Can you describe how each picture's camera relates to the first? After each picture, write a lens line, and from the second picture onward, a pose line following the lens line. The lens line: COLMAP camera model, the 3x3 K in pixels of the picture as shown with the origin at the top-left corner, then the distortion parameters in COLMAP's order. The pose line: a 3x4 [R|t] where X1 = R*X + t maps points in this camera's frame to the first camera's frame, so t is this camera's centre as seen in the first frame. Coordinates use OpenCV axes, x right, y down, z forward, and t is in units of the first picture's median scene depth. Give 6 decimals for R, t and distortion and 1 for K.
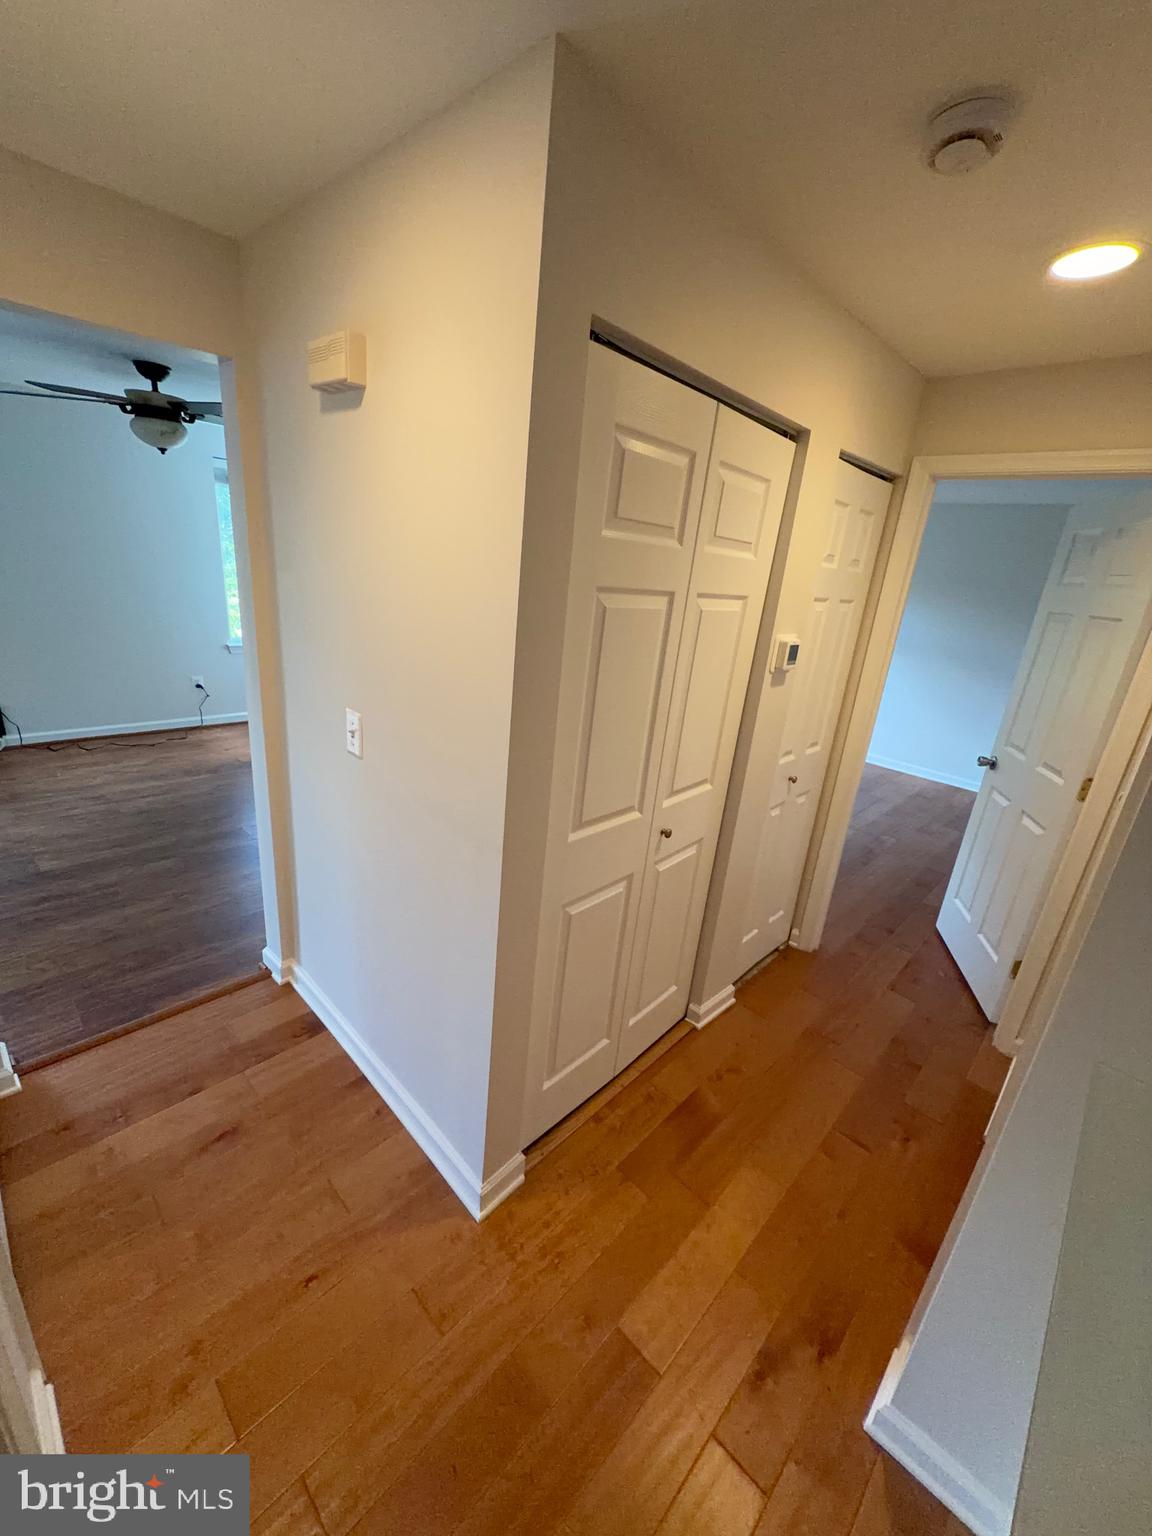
lens RADIAL K [[613.2, 0, 577.8], [0, 613.2, 767.3], [0, 0, 1]] dist [0.000484, 0.000562]
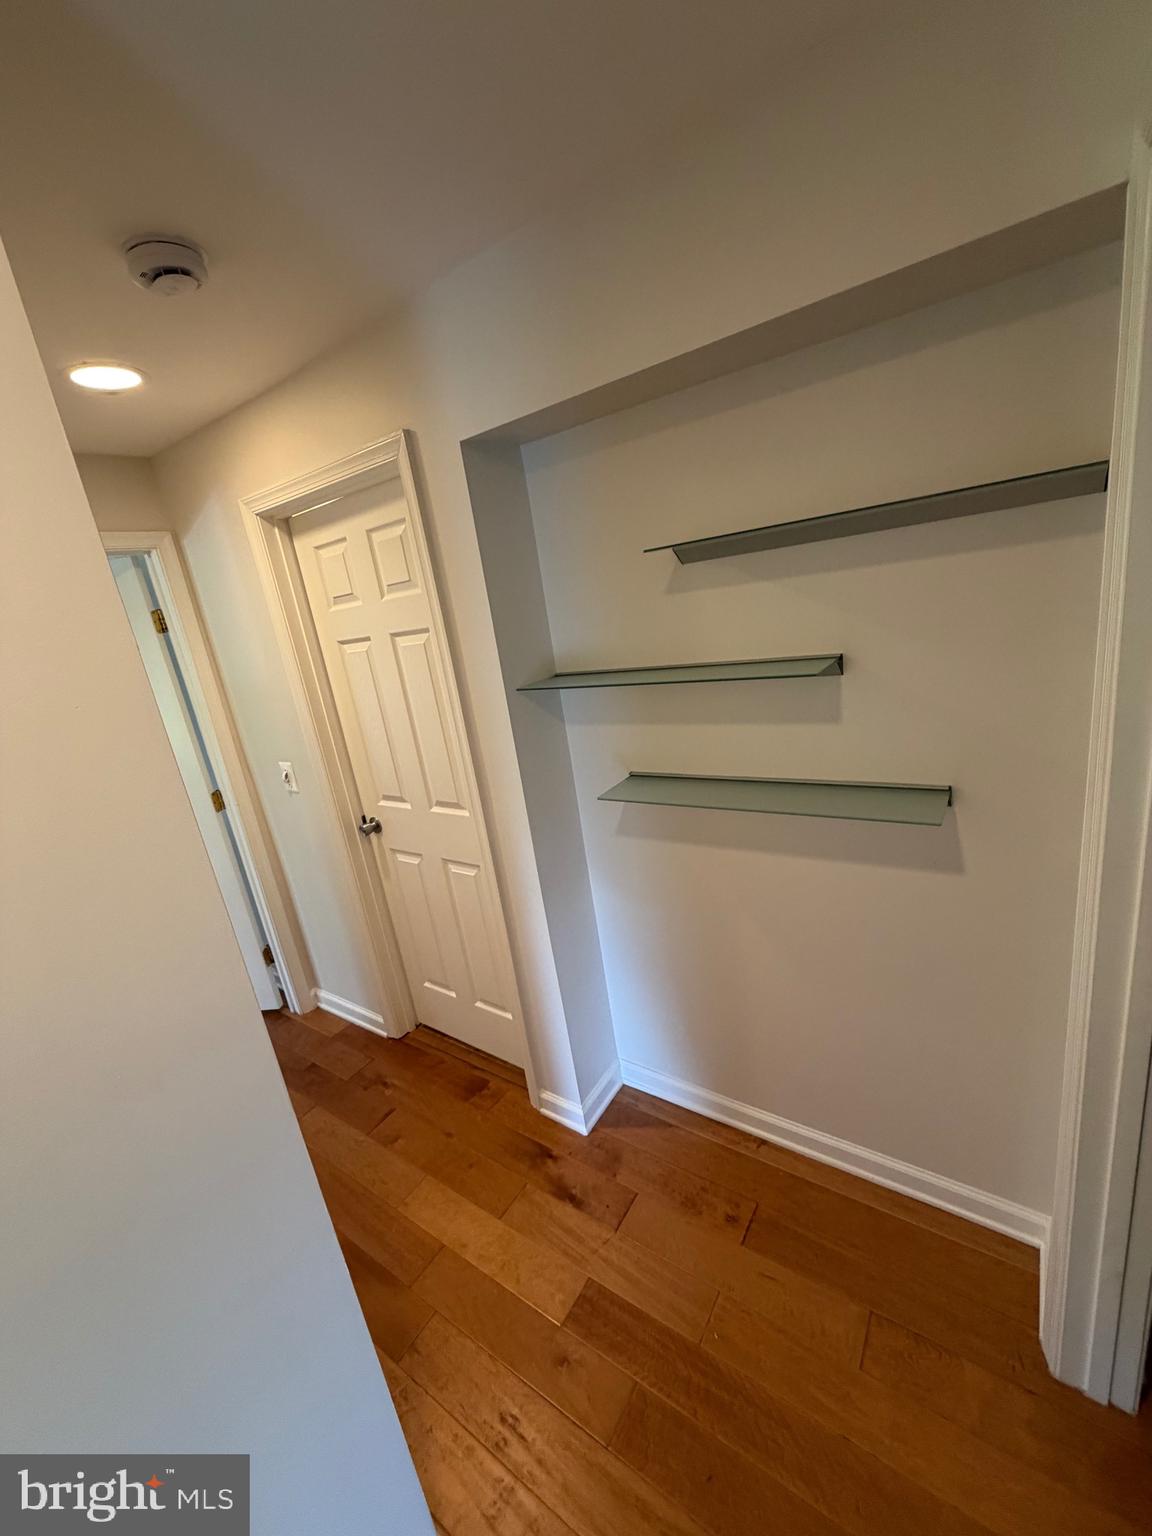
lens RADIAL K [[613.2, 0, 568.9], [0, 613.2, 763.8], [0, 0, 1]] dist [0.000484, 0.000562]
pose [[-0.158876, -0.326751, 0.931661, -0.459898], [0.445850, 0.818203, 0.362990, -0.188248], [-0.880895, 0.473052, 0.015689, 0.398154]]
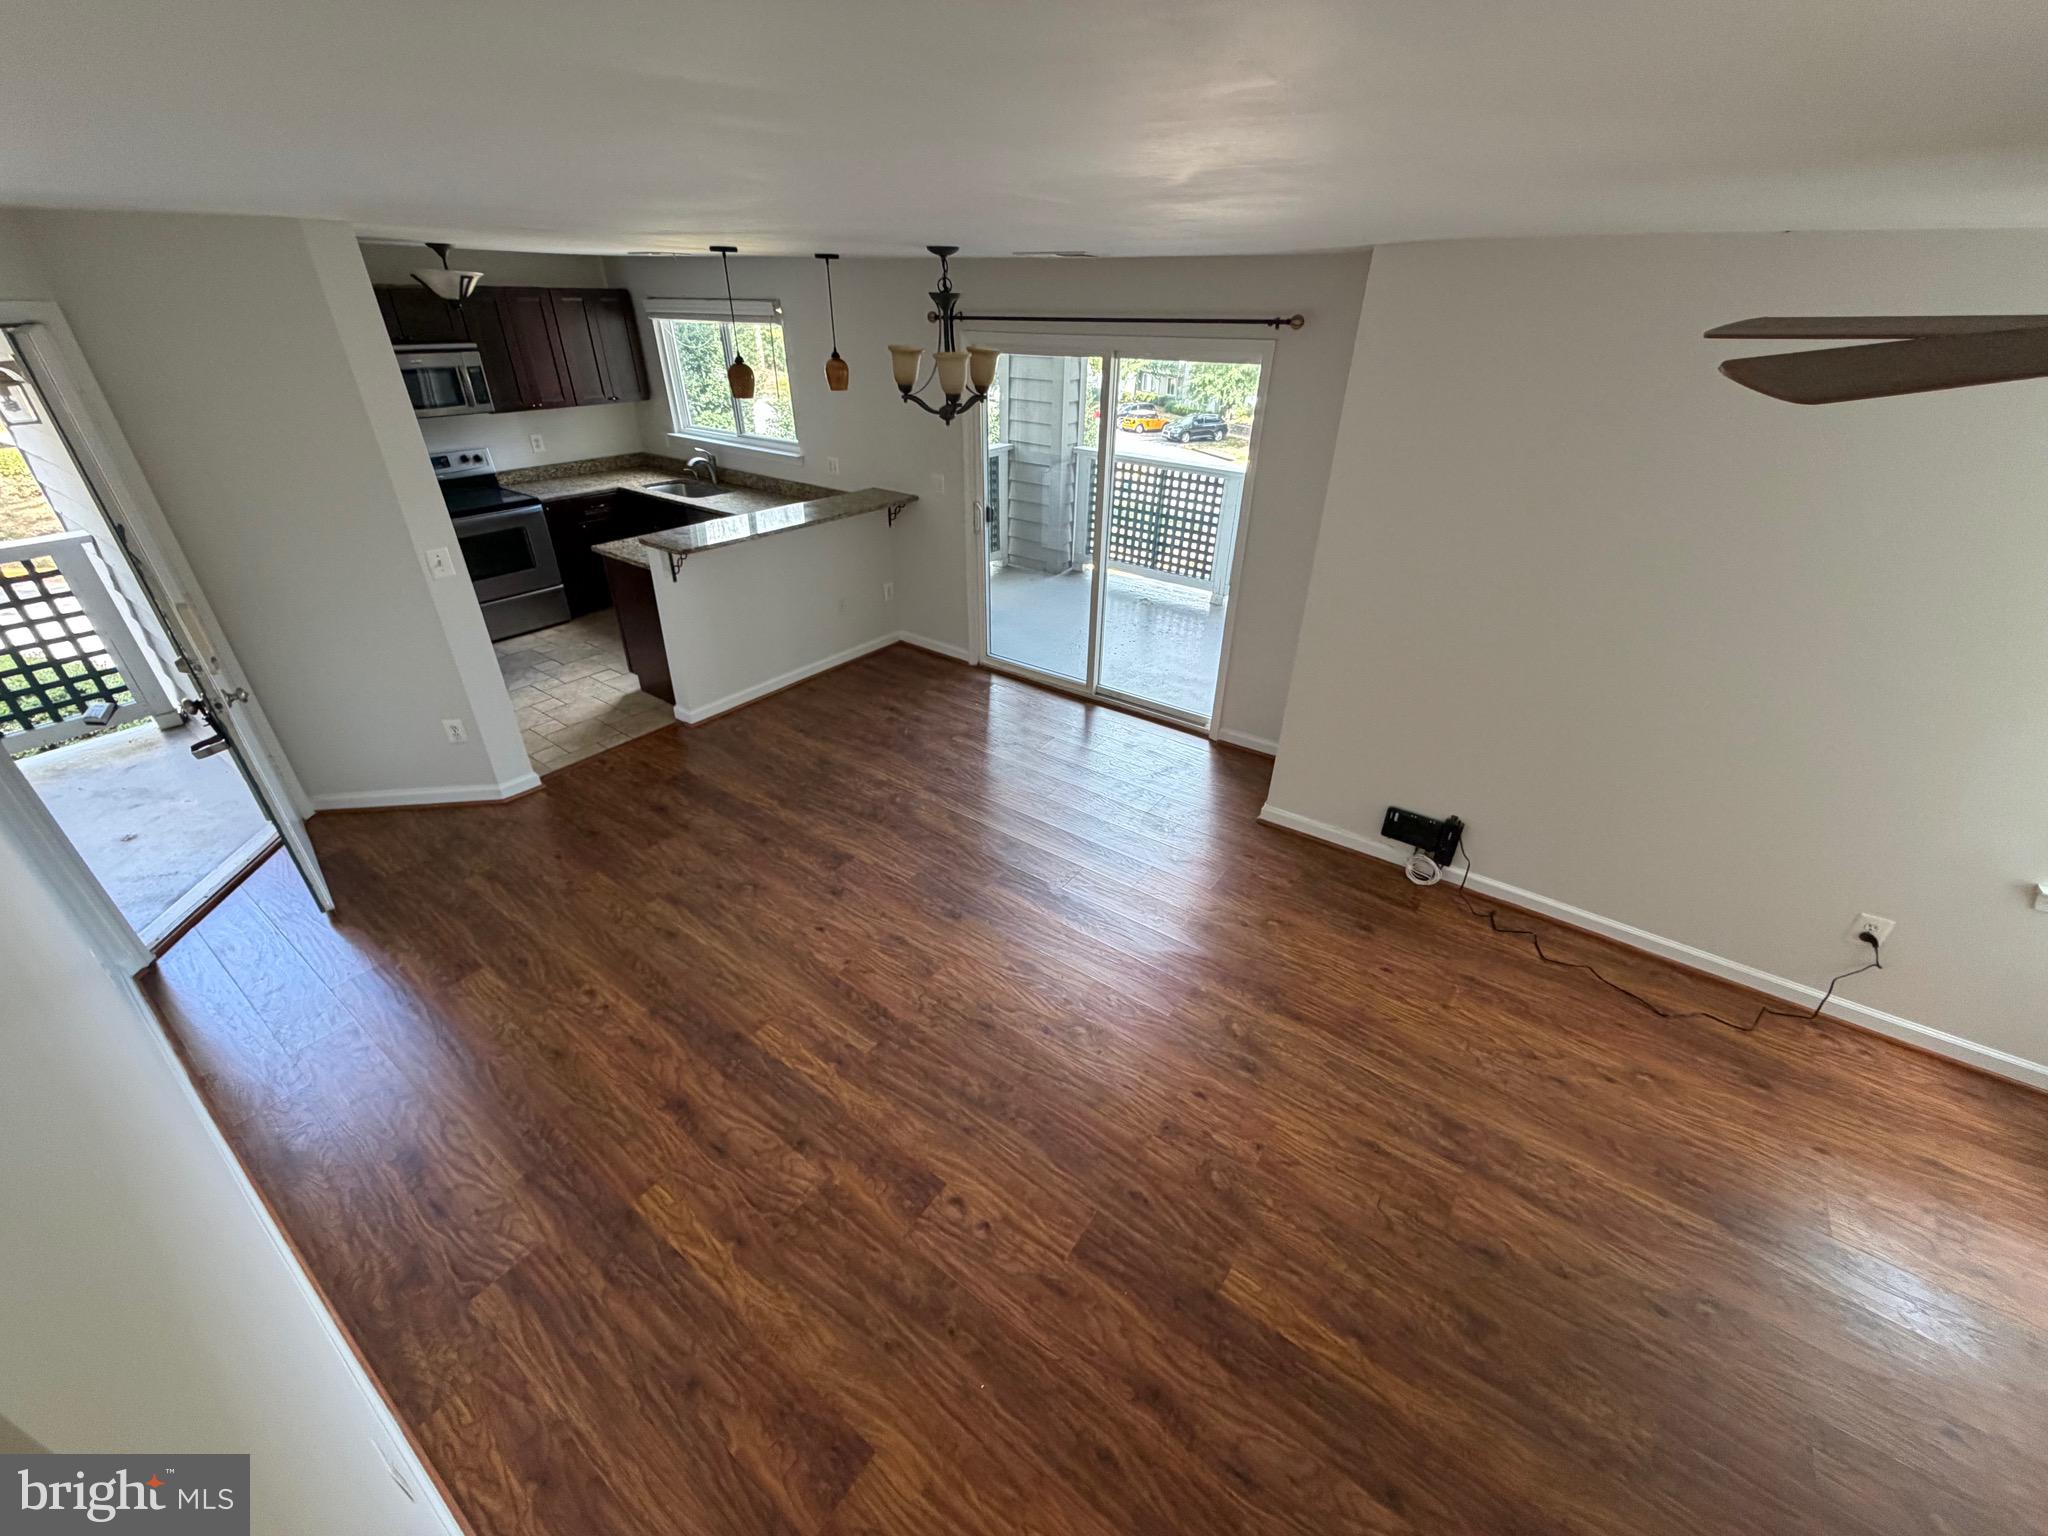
lens RADIAL K [[817.7, 0, 1020.0], [0, 817.7, 772.8], [0, 0, 1]] dist [0.000484, 0.000562]
pose [[0.139591, 0.419824, -0.896806, -0.719503], [-0.317426, 0.876850, 0.361074, -0.672515], [0.937953, 0.234267, 0.255664, 0.875864]]
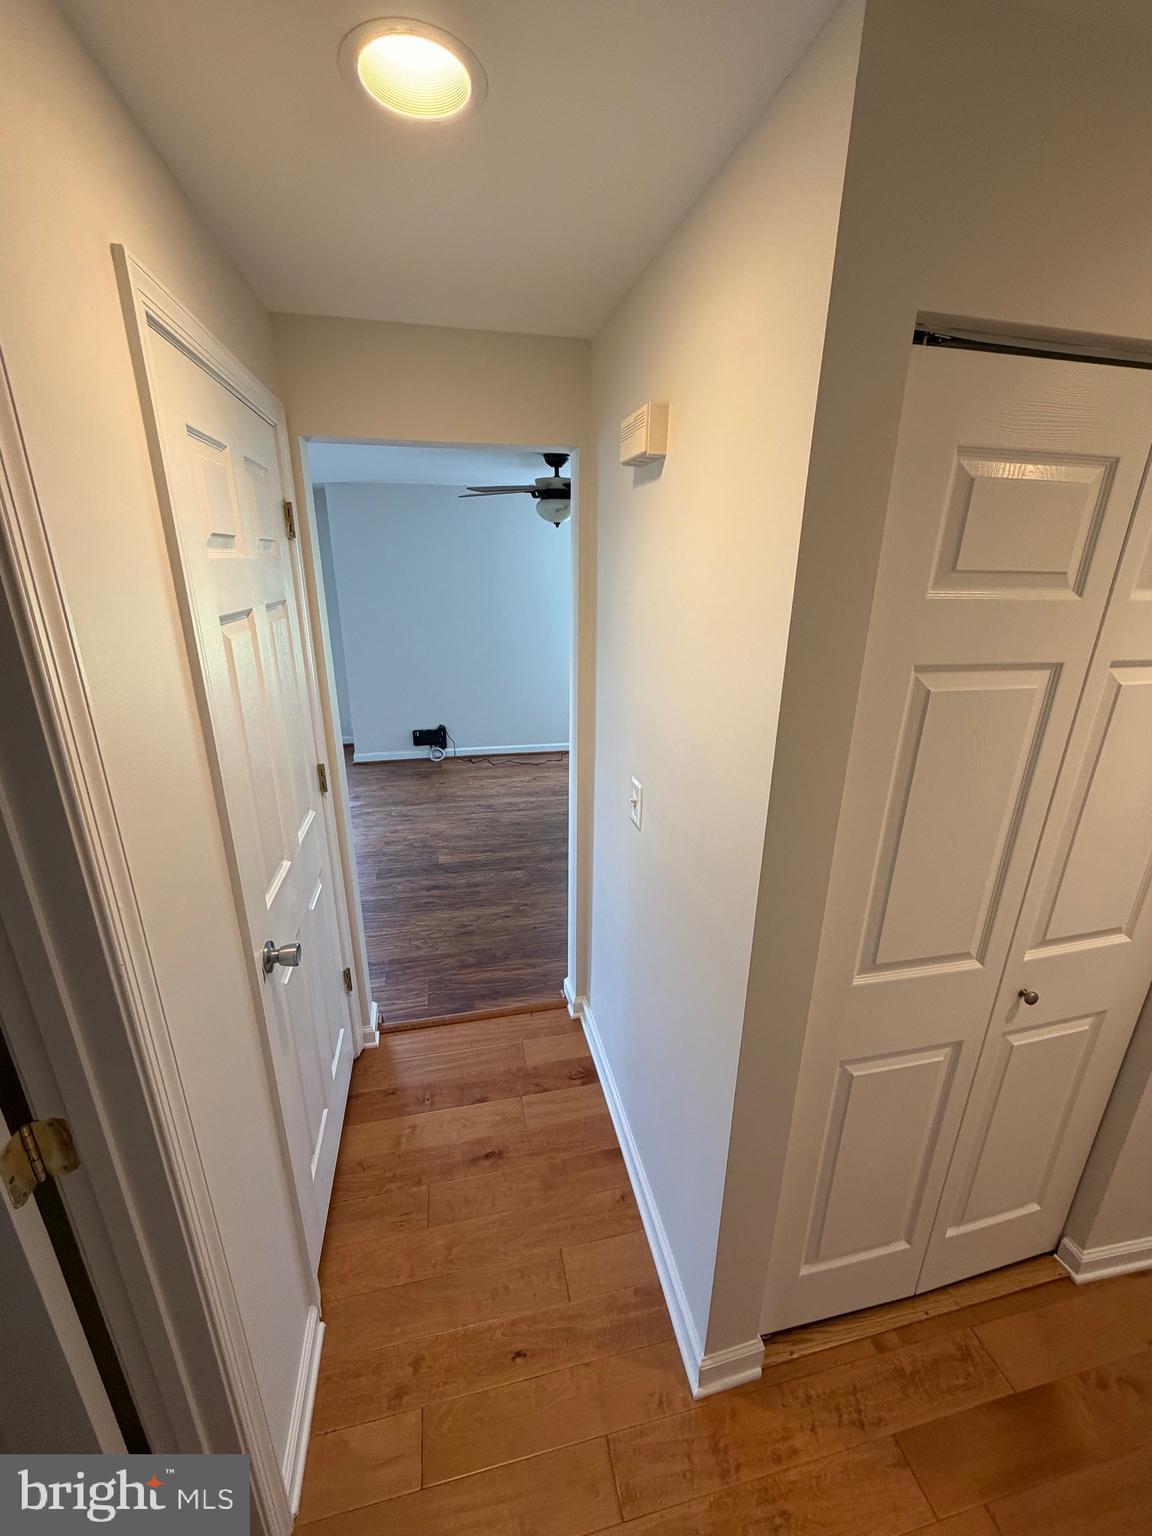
lens RADIAL K [[613.2, 0, 577.4], [0, 613.2, 763.6], [0, 0, 1]] dist [0.000484, 0.000562]
pose [[0.829283, 0.090749, -0.551411, 0.079733], [-0.116010, 0.993187, -0.011017, -0.087327], [0.546655, 0.073105, 0.834161, 0.121904]]
